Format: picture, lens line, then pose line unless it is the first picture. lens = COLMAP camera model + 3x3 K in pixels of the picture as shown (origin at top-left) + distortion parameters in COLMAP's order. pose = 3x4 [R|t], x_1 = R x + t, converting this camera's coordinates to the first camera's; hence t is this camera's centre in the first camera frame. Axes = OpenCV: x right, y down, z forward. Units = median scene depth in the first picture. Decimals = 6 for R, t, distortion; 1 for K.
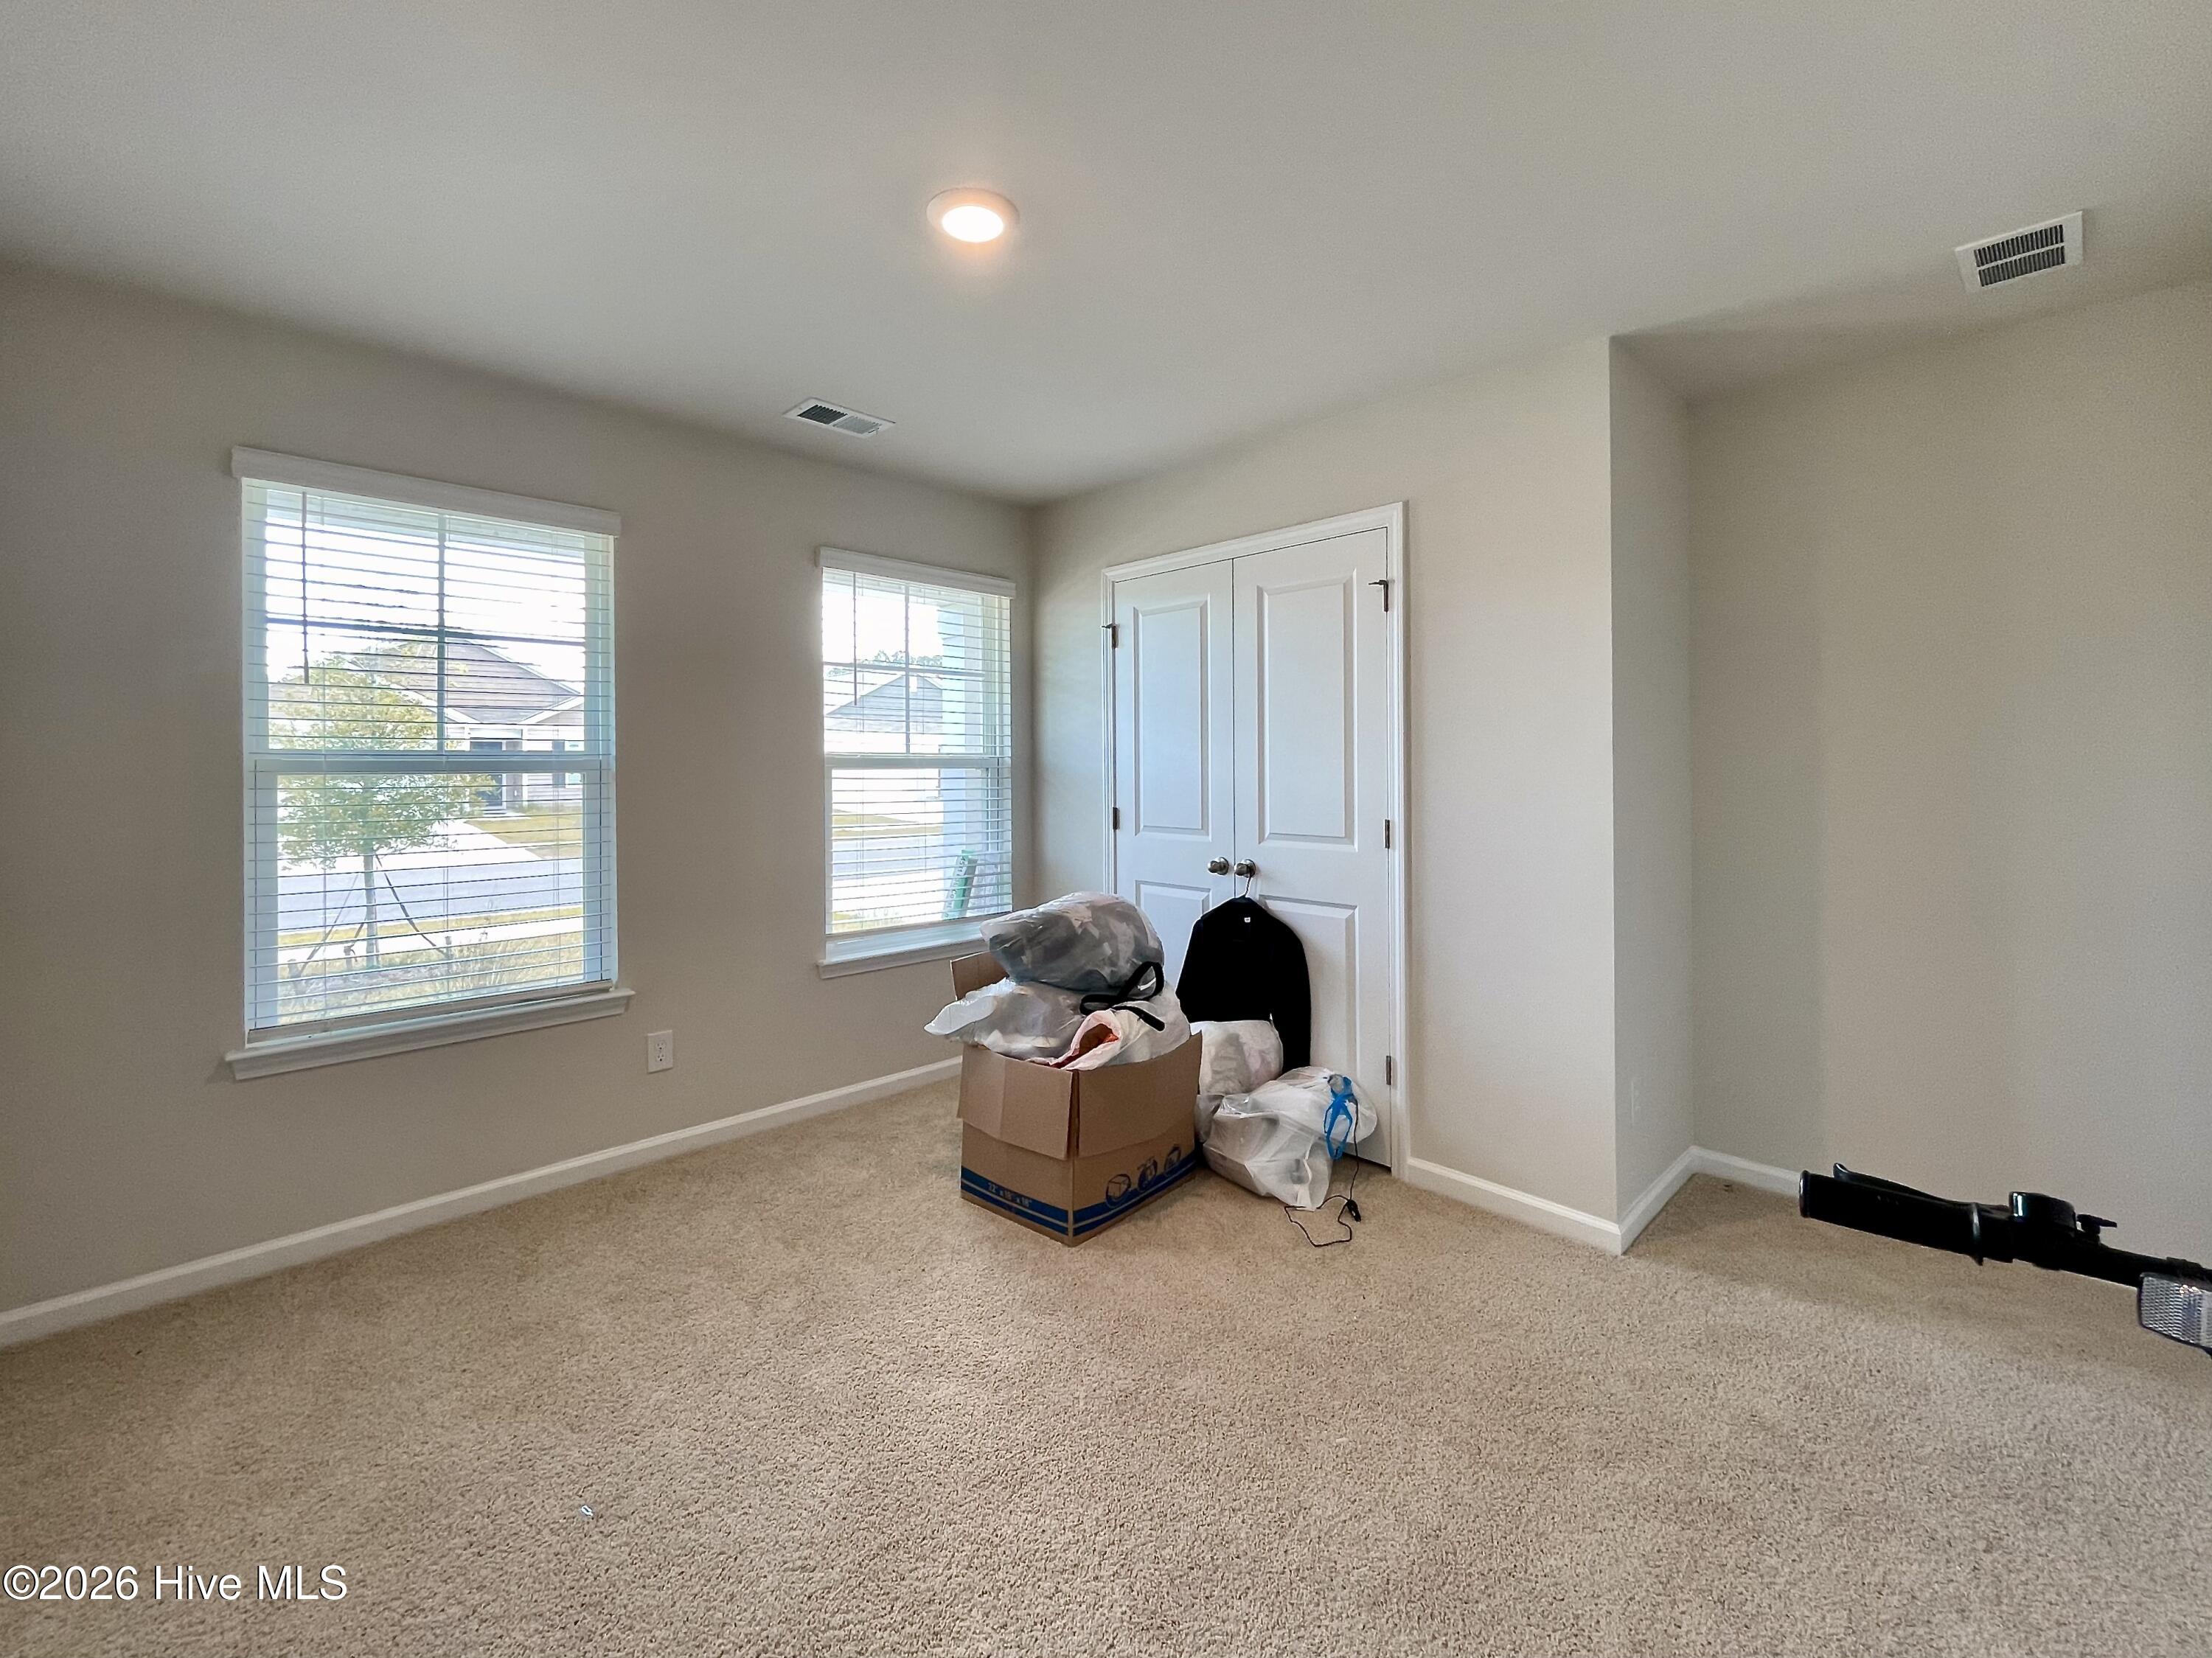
lens RADIAL K [[918.3, 0, 1100.6], [0, 918.3, 784.1], [0, 0, 1]] dist [0.002068, 0.000415]
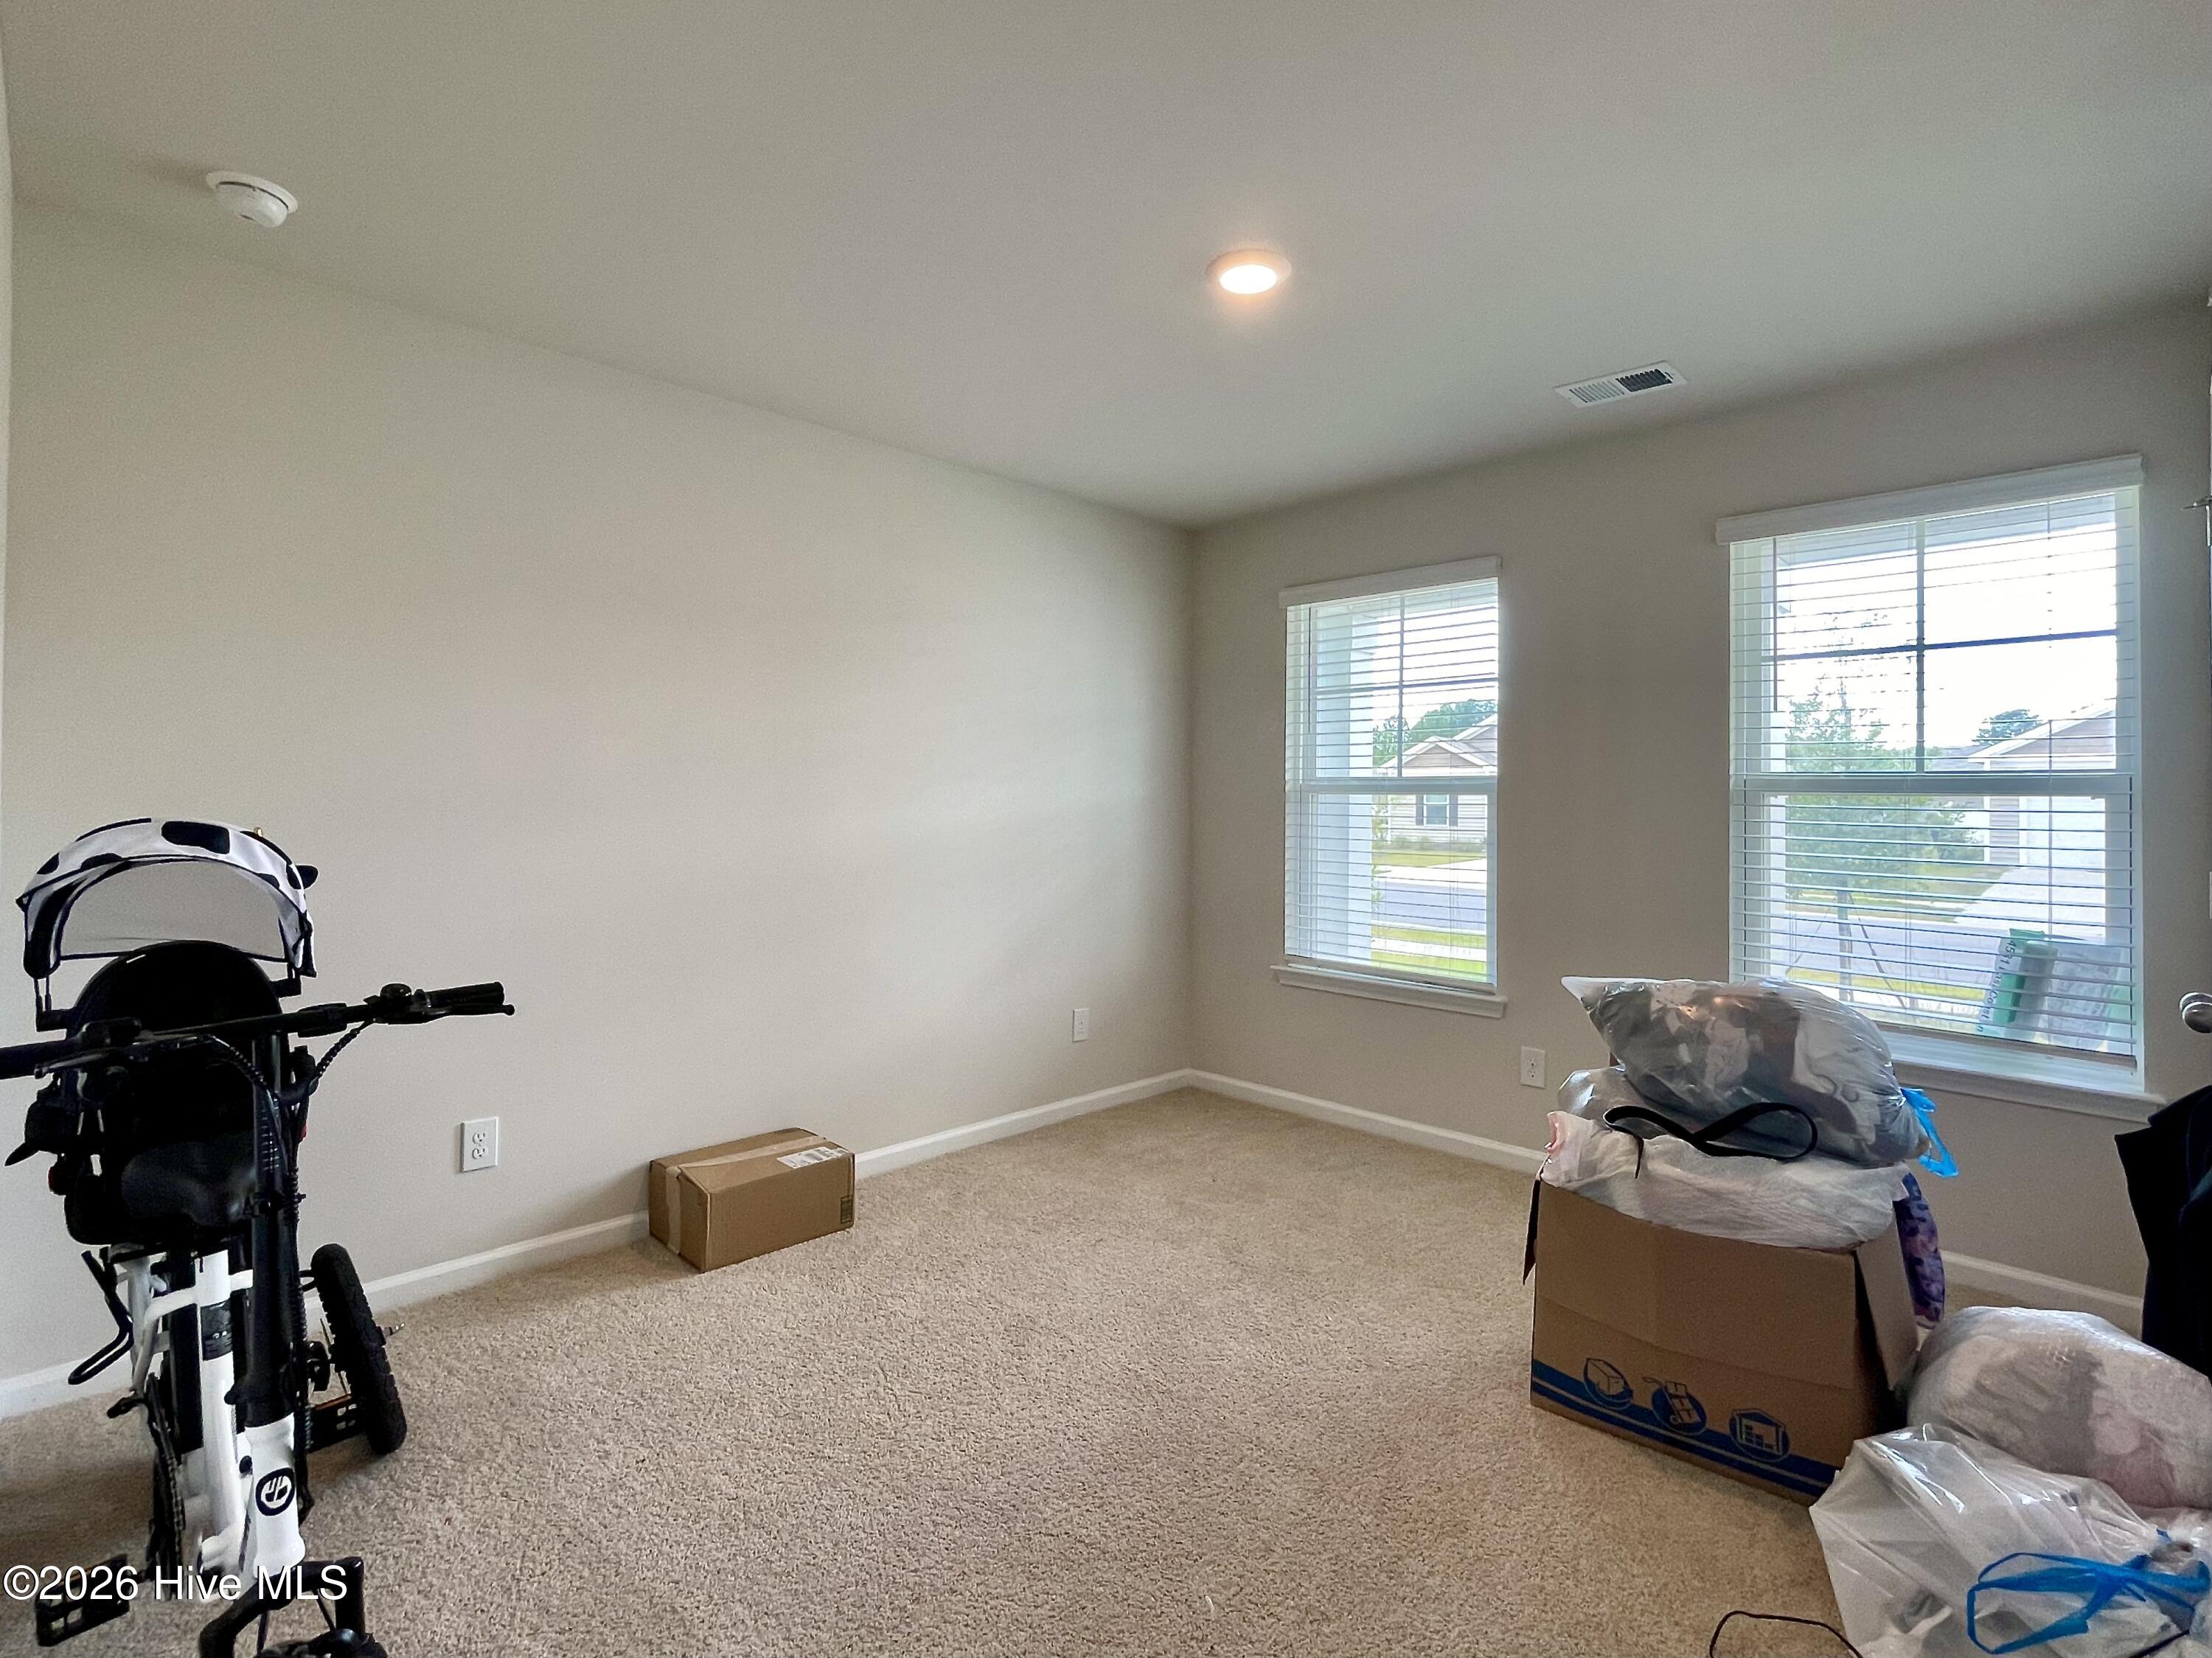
lens RADIAL K [[1034.8, 0, 1109.2], [0, 1034.8, 799.6], [0, 0, 1]] dist [-0.005289, -0.000206]
pose [[0.046619, 0.006201, -0.998893, 0.581182], [-0.031786, 0.999484, 0.004722, 0.002284], [0.998407, 0.031531, 0.046792, 0.419605]]
